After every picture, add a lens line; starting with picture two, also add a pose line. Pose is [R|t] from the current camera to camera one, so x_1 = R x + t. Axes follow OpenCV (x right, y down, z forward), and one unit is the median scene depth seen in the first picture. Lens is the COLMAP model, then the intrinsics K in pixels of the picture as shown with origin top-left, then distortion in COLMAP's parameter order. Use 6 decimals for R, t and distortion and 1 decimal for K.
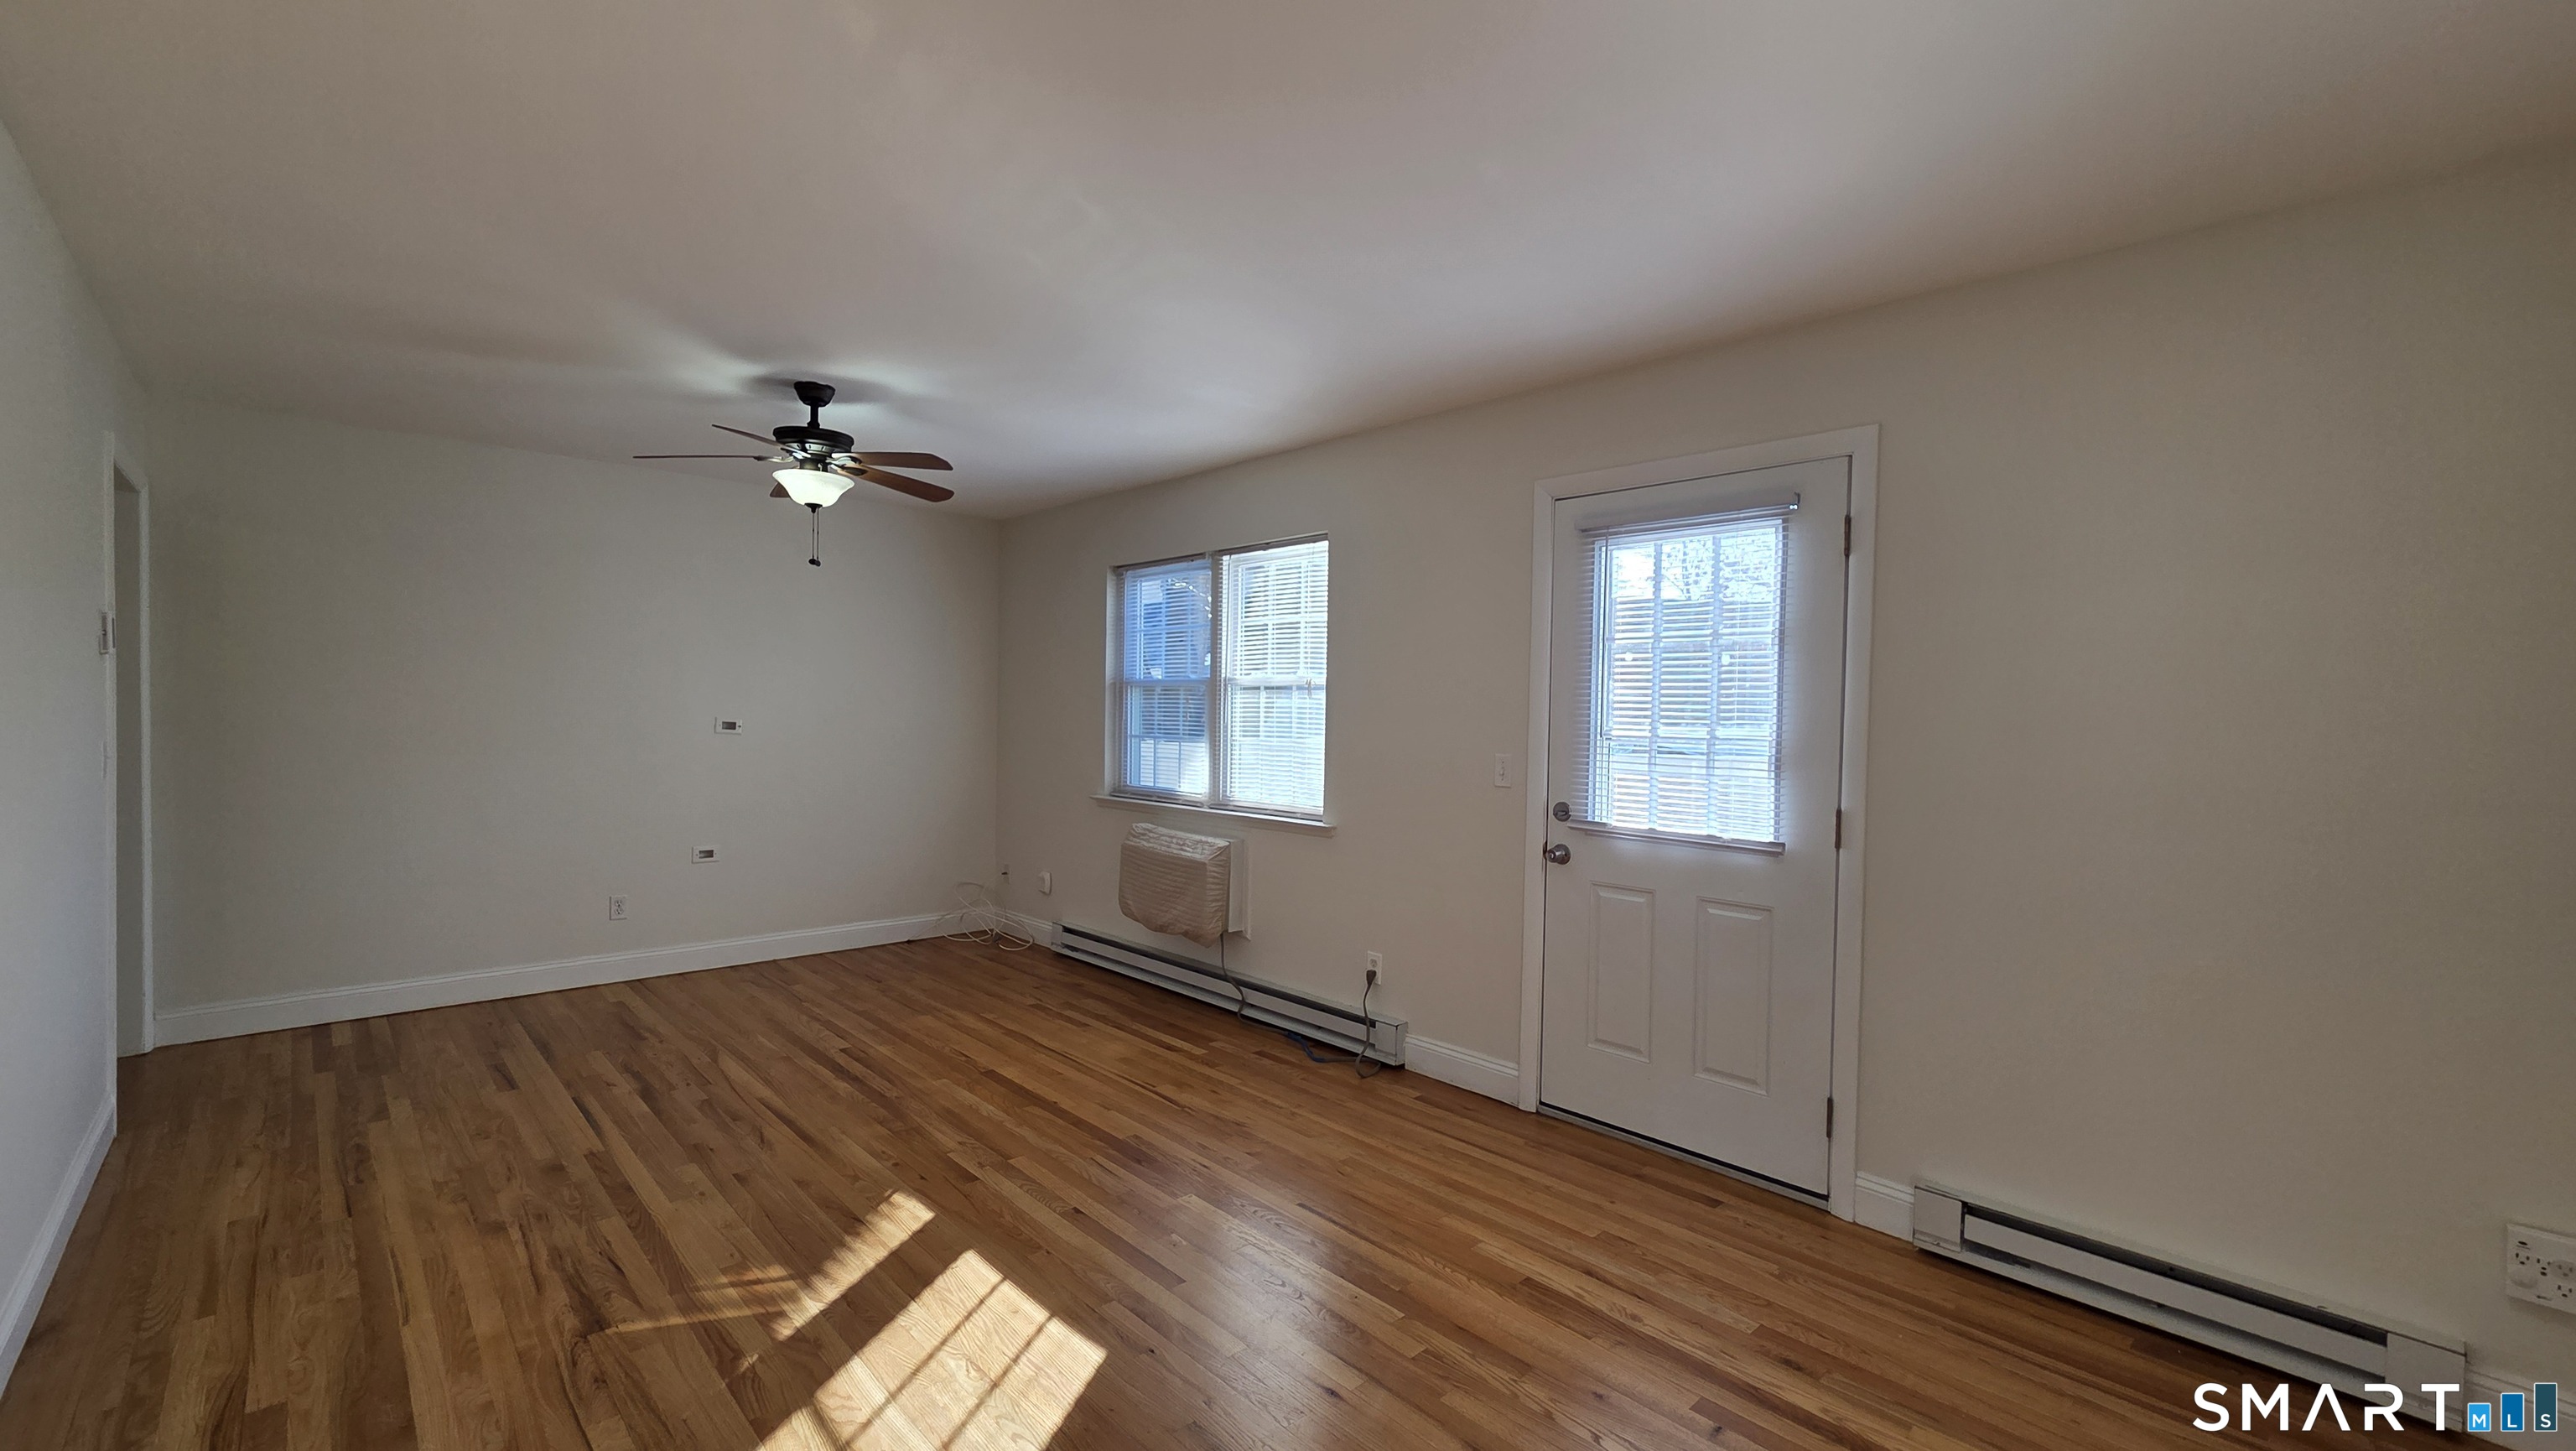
lens RADIAL K [[1019.2, 0, 1288.1], [0, 1019.2, 735.9], [0, 0, 1]] dist [0.001003, 0.000119]
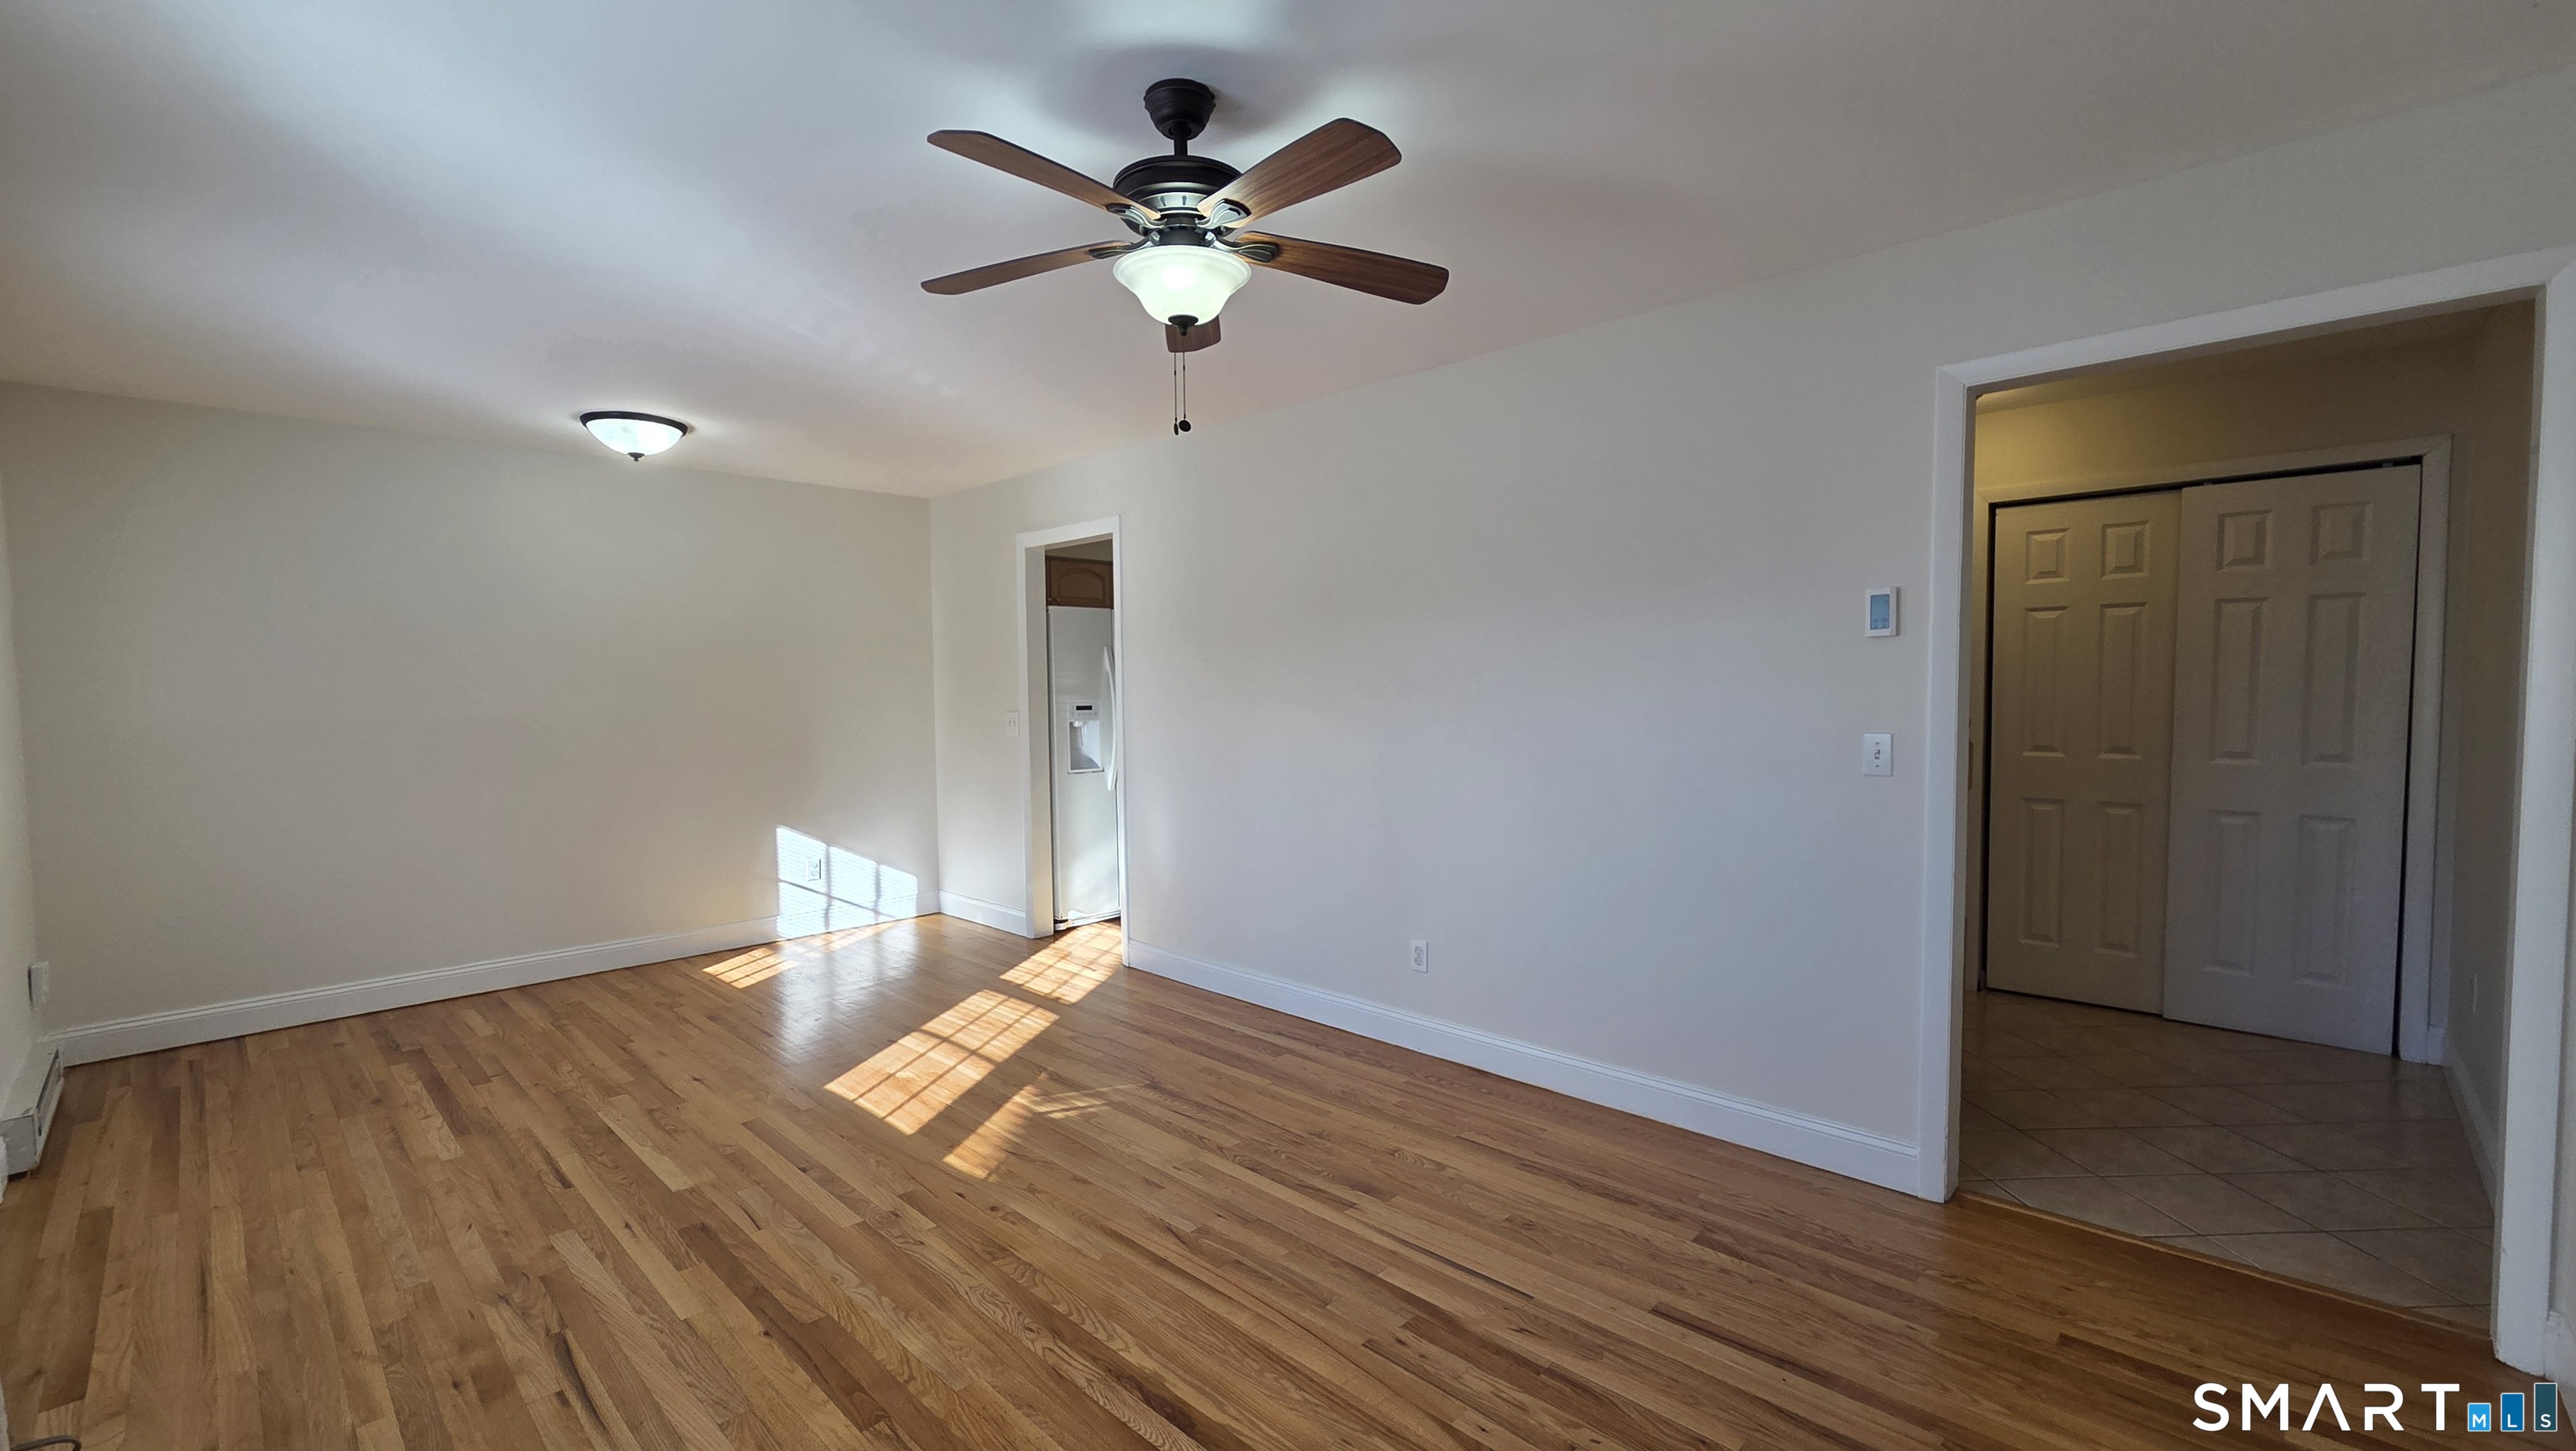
lens RADIAL K [[1019.2, 0, 1288.1], [0, 1019.2, 735.9], [0, 0, 1]] dist [0.001003, 0.000119]
pose [[-0.998576, -0.006714, -0.052923, -0.700978], [-0.010505, 0.997372, 0.071683, -0.063188], [0.052303, 0.072137, -0.996022, 2.216267]]
